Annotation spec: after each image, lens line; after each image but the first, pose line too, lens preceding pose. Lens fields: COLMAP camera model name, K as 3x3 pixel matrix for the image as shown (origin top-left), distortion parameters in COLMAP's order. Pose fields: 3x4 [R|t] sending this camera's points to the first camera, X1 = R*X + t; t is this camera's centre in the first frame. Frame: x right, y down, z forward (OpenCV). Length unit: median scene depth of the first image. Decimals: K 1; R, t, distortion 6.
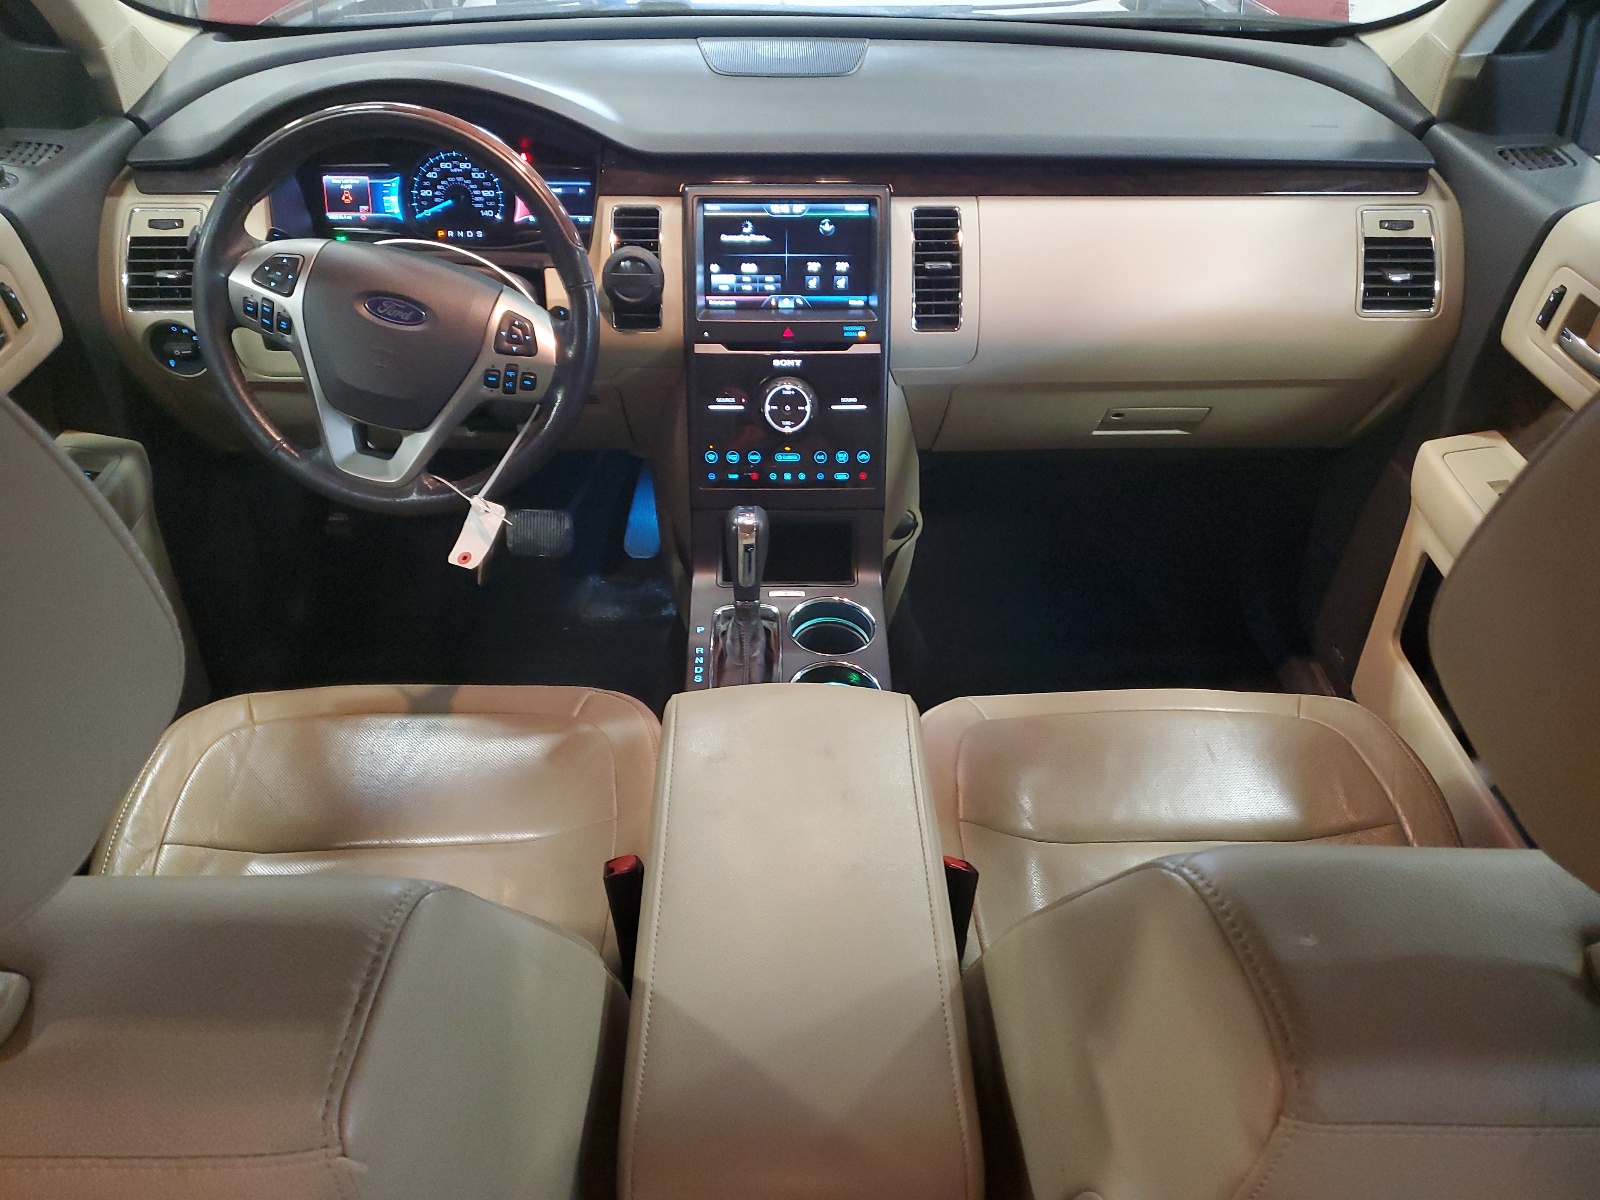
lens RADIAL K [[1241.8, 0, 804.5], [0, 1241.8, 595.3], [0, 0, 1]] dist [0.005573, 0.001447]
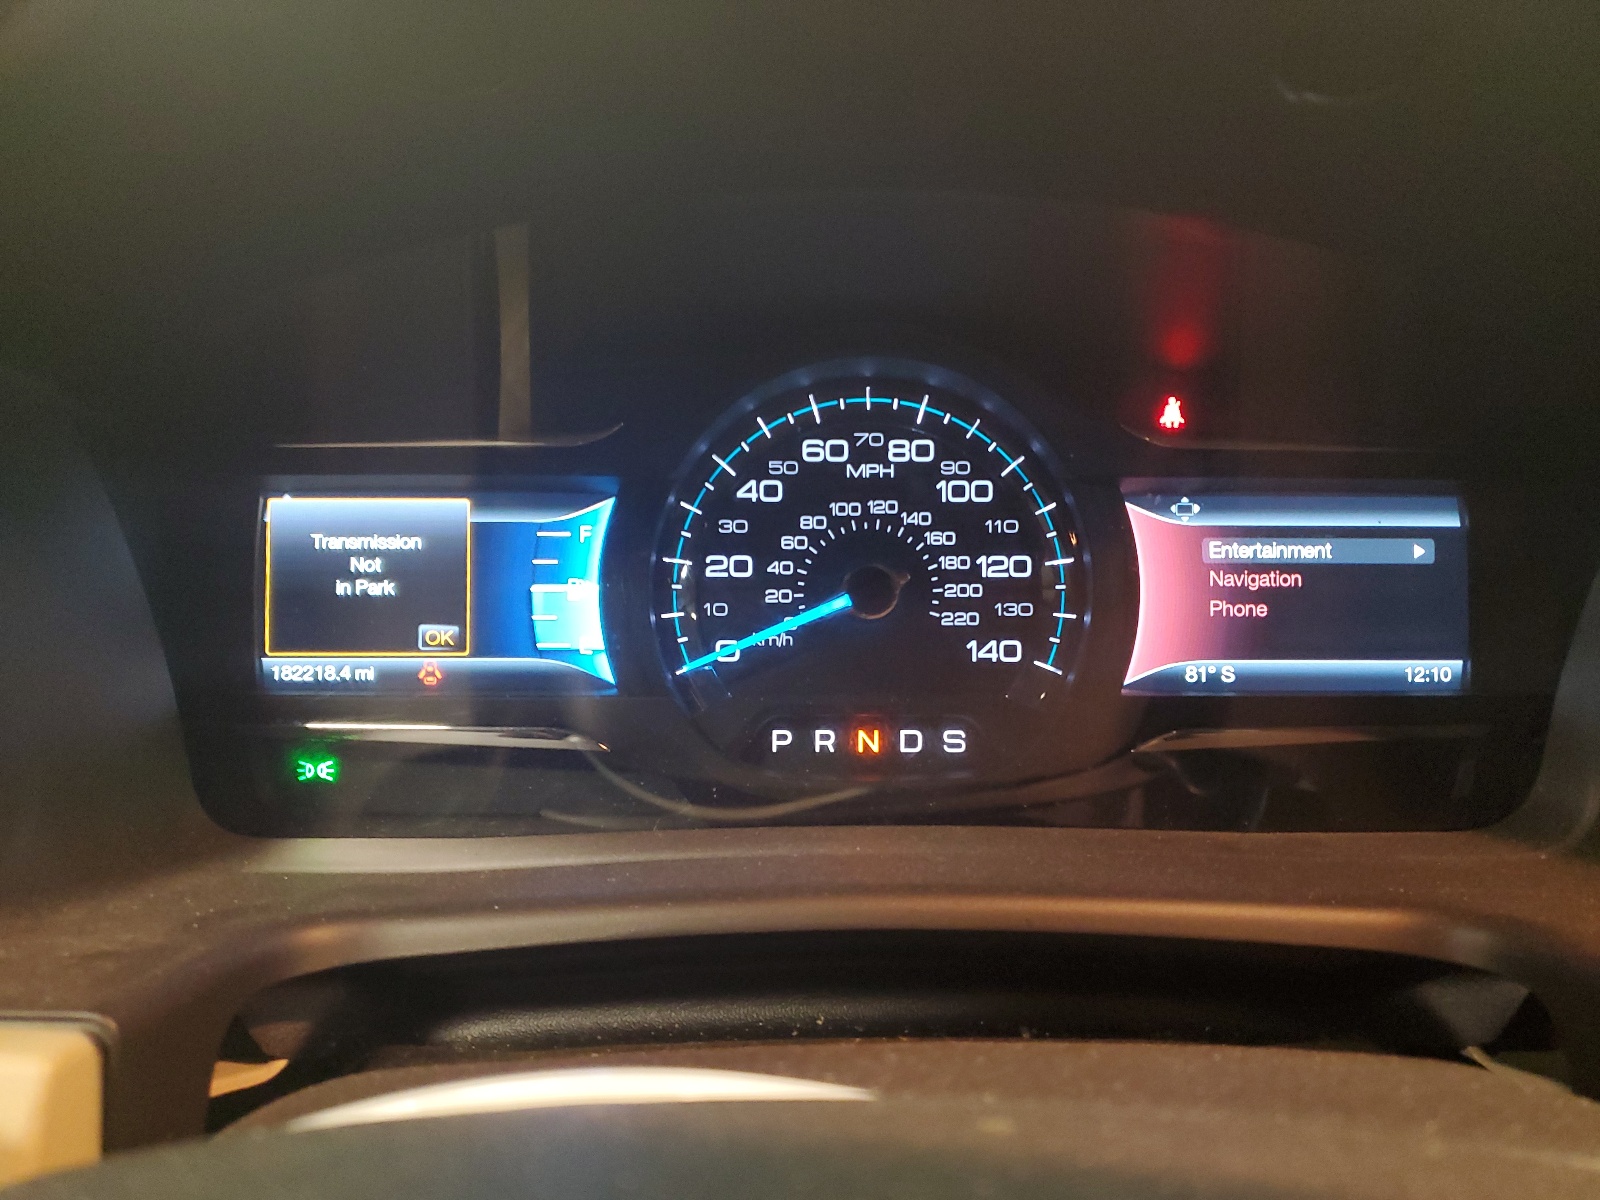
lens RADIAL K [[1241.8, 0, 794.9], [0, 1241.8, 598.5], [0, 0, 1]] dist [0.005573, 0.001447]
pose [[0.998930, -0.008408, 0.045467, -0.302715], [0.020758, 0.960216, -0.278485, -0.256093], [-0.041317, 0.279131, 0.959364, 0.788007]]
